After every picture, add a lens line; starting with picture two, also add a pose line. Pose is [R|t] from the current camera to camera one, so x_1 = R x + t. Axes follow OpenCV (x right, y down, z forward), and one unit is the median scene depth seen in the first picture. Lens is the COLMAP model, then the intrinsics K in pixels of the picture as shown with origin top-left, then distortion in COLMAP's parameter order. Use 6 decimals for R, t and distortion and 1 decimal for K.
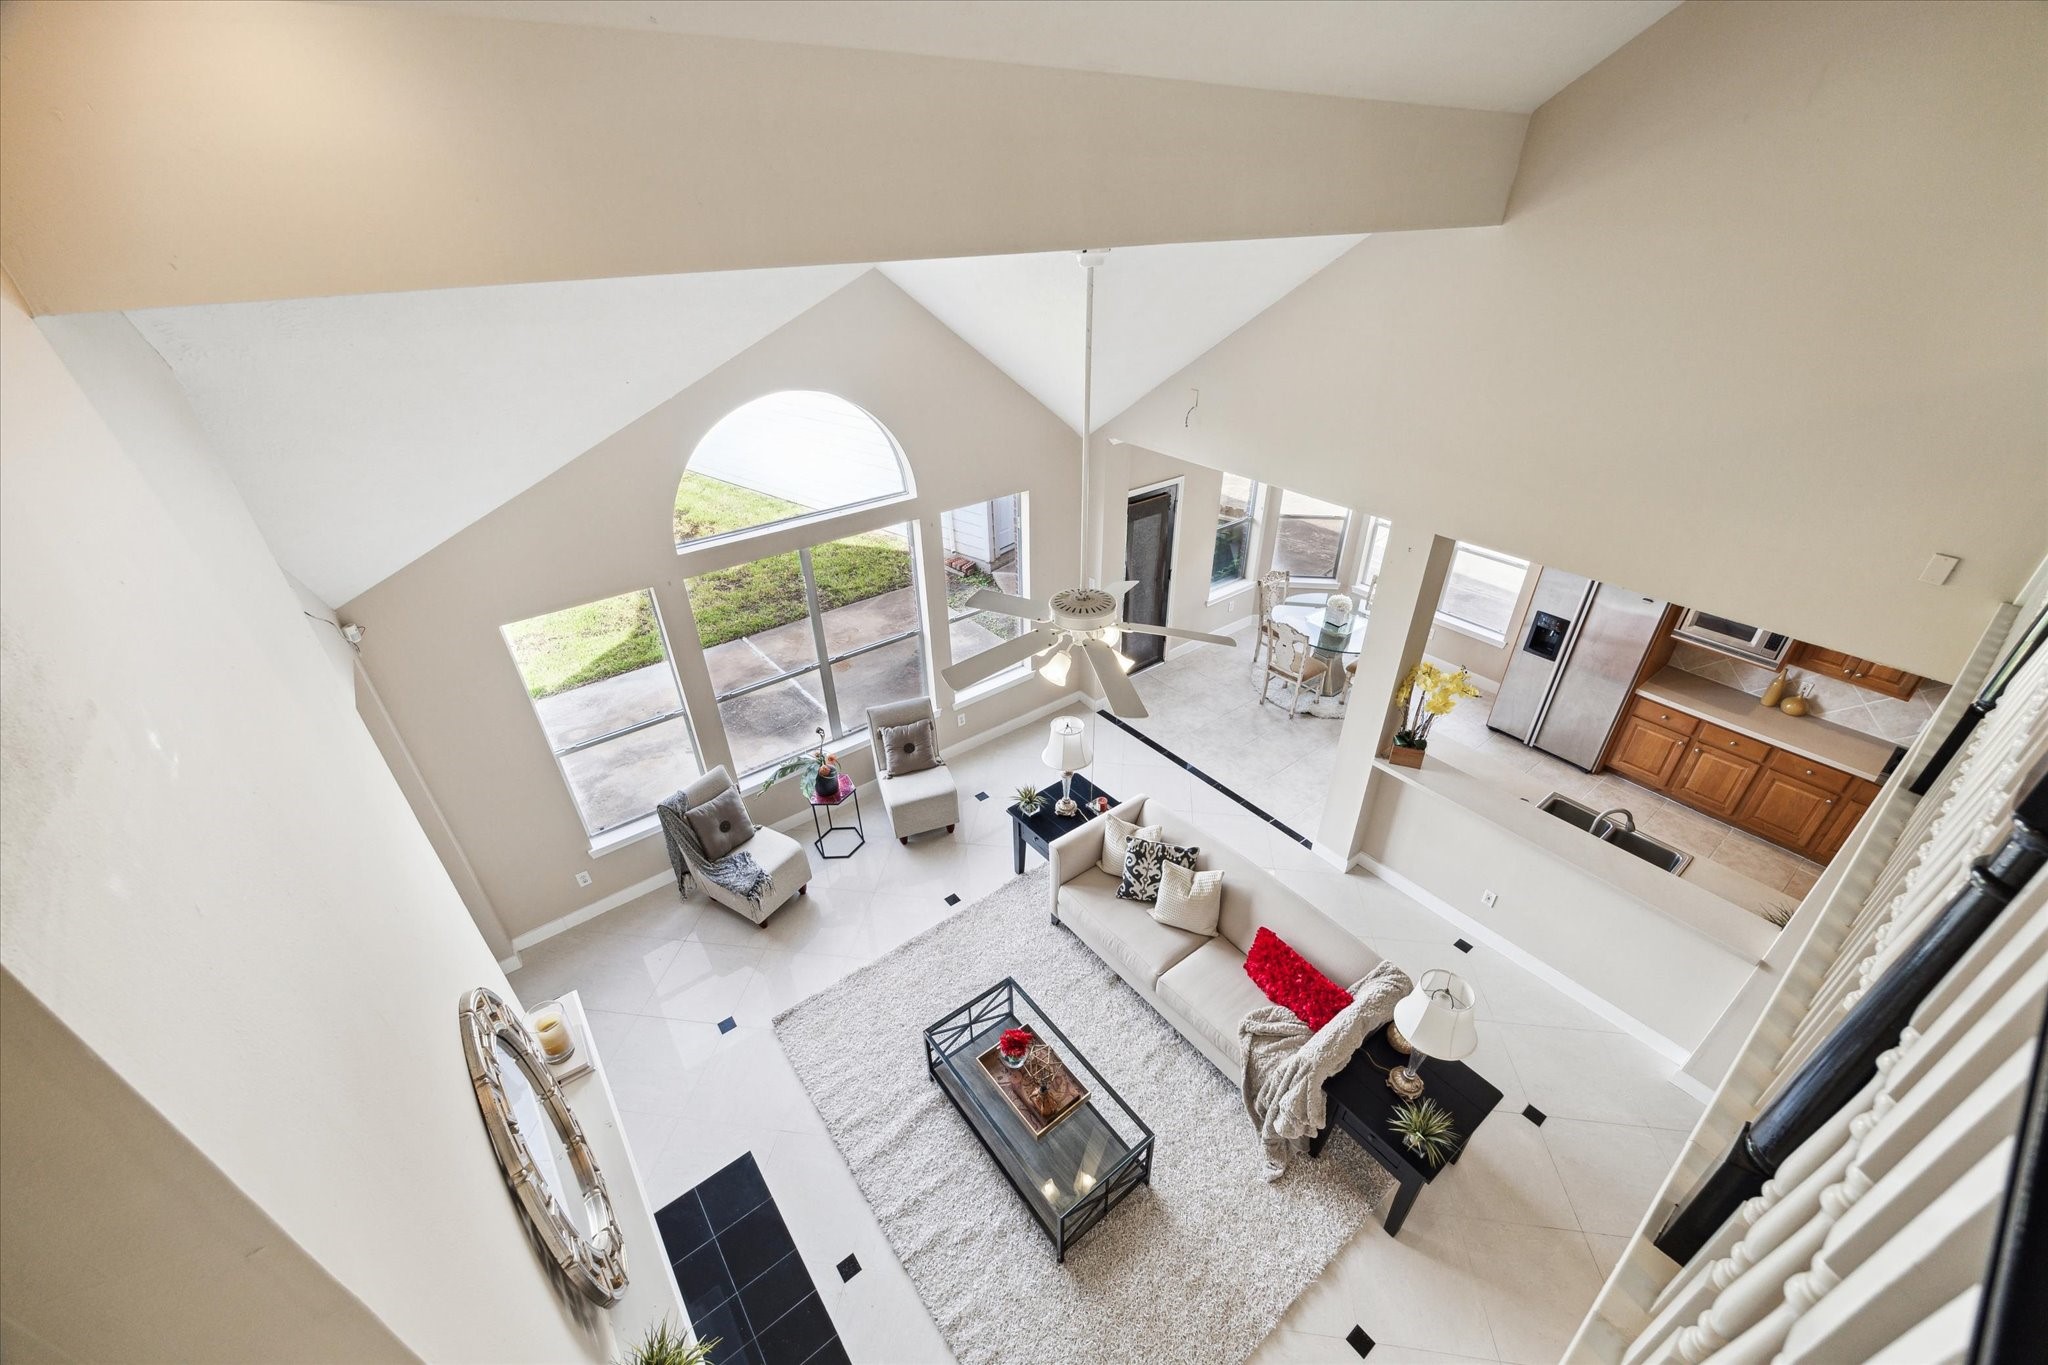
lens RADIAL K [[795.4, 0, 1023.0], [0, 795.4, 685.2], [0, 0, 1]] dist [-0.000493, 0.000023]
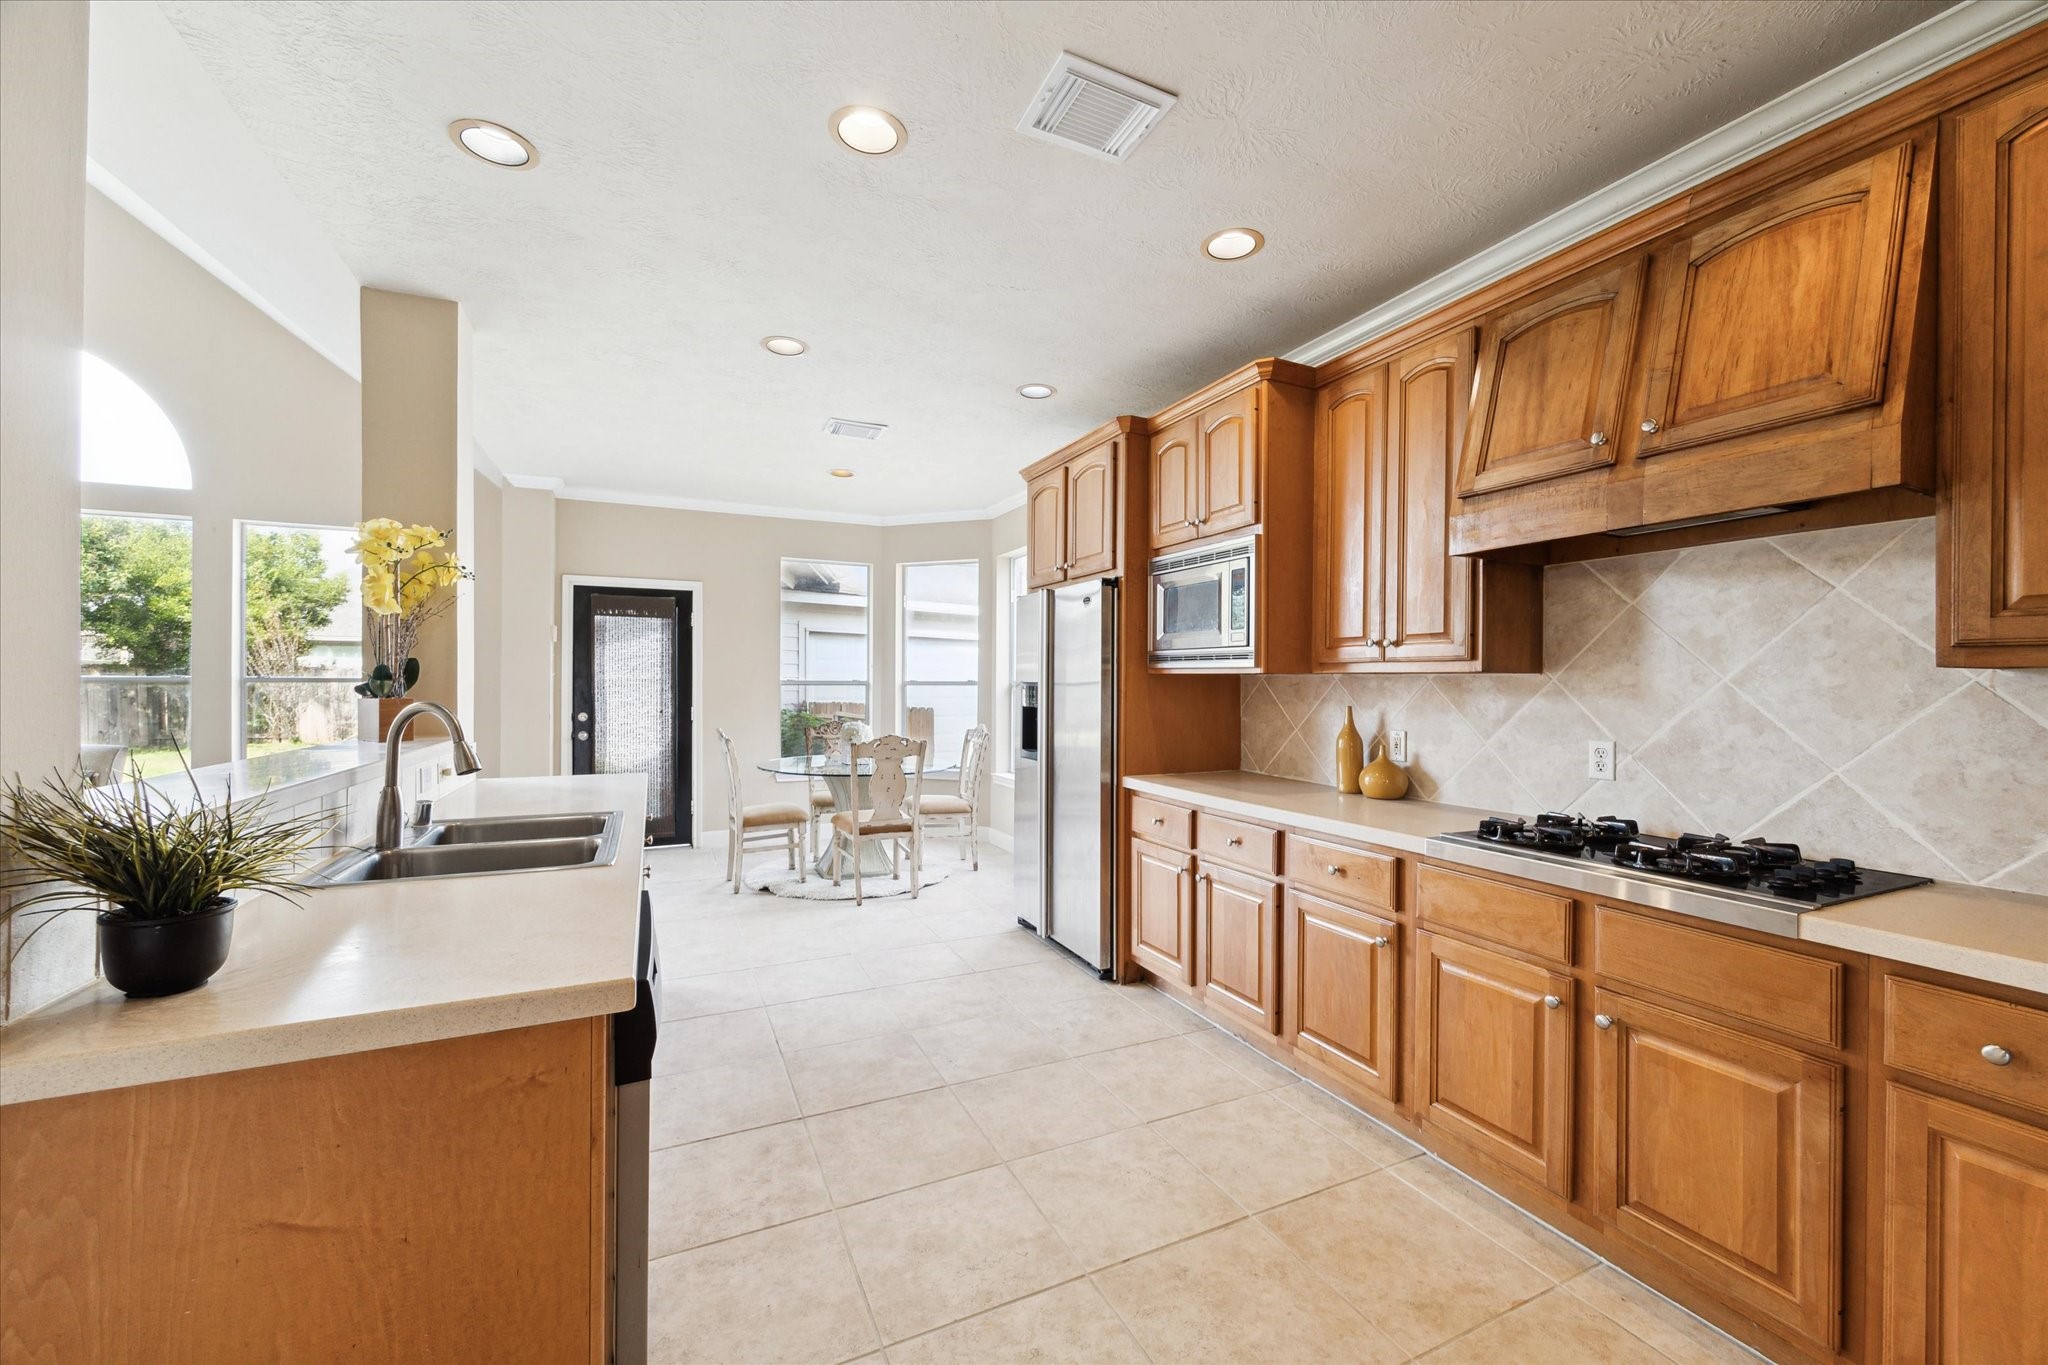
lens RADIAL K [[795.4, 0, 1036.2], [0, 795.4, 689.5], [0, 0, 1]] dist [-0.000493, 0.000023]
pose [[0.977190, 0.019205, -0.211498, 0.781985], [-0.125753, 0.854859, -0.503391, 0.212354], [0.171133, 0.518504, 0.837775, 0.496772]]
